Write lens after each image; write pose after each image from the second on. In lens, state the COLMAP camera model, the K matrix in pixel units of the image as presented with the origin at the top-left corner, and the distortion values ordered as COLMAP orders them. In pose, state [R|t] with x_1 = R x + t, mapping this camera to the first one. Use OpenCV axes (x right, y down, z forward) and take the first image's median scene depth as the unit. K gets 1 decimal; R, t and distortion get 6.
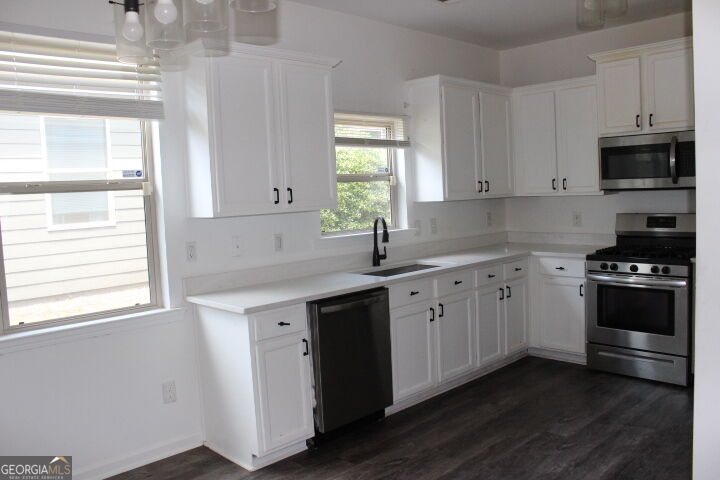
lens RADIAL K [[573.7, 0, 360.0], [0, 573.7, 240.0], [0, 0, 1]] dist [-0.159466, 0.013938]
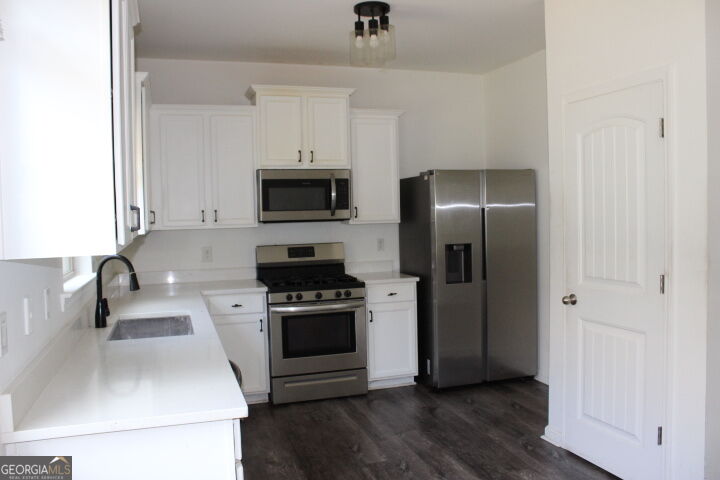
lens RADIAL K [[573.7, 0, 360.0], [0, 573.7, 240.0], [0, 0, 1]] dist [-0.159466, 0.013938]
pose [[0.418108, -0.008945, 0.908353, -0.441997], [0.079027, 0.996519, -0.026562, -0.018164], [-0.904953, 0.082890, 0.417359, 0.444163]]
